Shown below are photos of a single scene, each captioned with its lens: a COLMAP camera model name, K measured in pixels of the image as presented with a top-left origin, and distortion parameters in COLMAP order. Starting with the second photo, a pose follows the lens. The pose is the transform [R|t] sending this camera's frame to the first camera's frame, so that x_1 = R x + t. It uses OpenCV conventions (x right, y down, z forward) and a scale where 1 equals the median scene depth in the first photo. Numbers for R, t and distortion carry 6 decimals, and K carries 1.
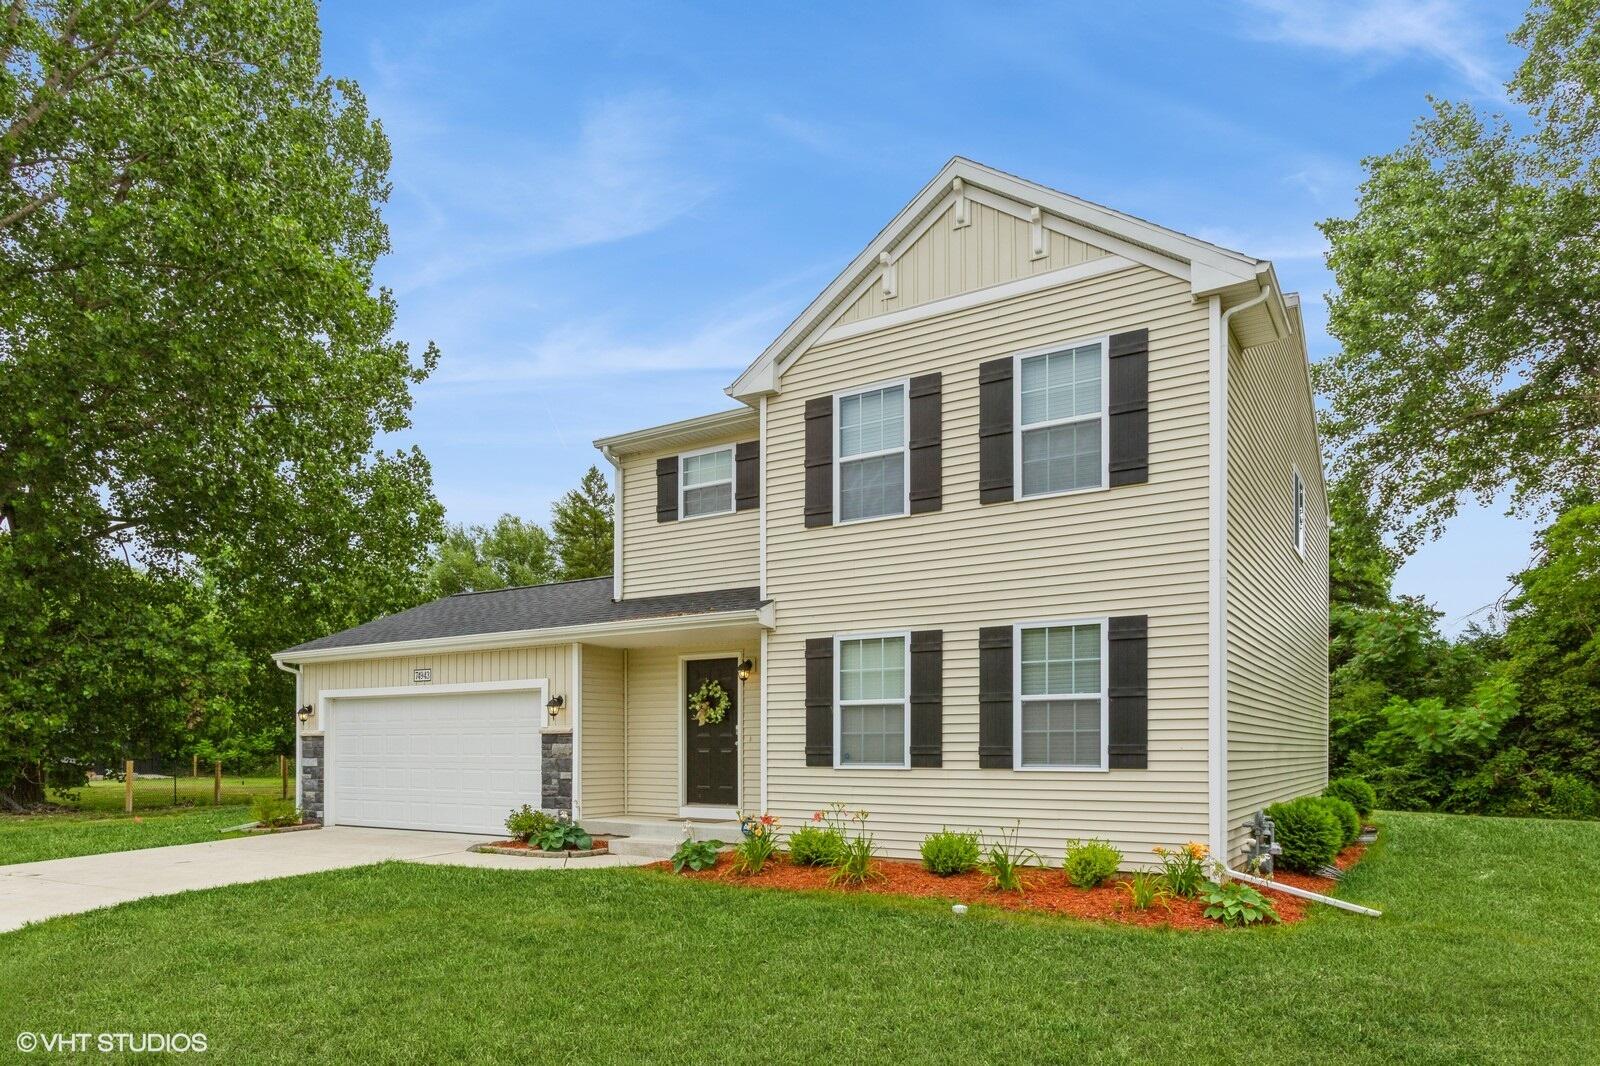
lens RADIAL K [[975.9, 0, 798.9], [0, 975.9, 514.9], [0, 0, 1]] dist [0.000739, 0.001011]
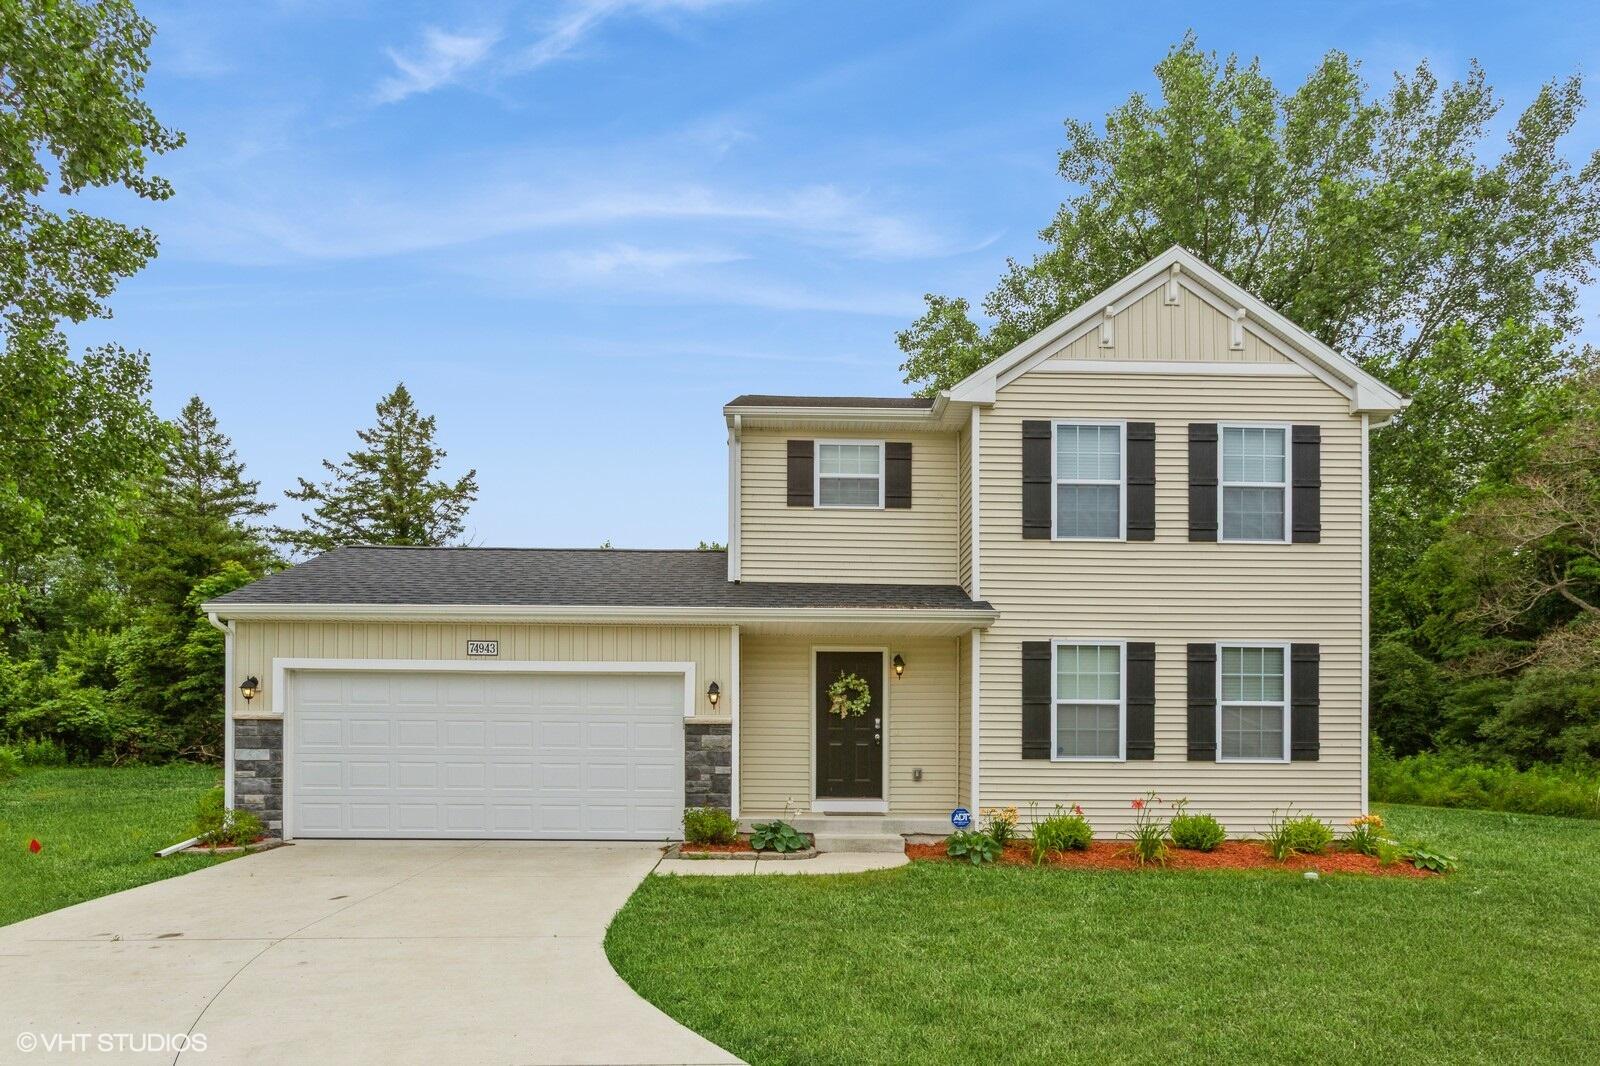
lens RADIAL K [[920.3, 0, 800.0], [0, 920.3, 533.0], [0, 0, 1]] dist [-0.001337, 0.000340]
pose [[0.832050, 0.132268, 0.538700, -0.744428], [-0.136866, 0.990082, -0.031699, 0.073577], [-0.537550, -0.047354, 0.841901, 0.279451]]
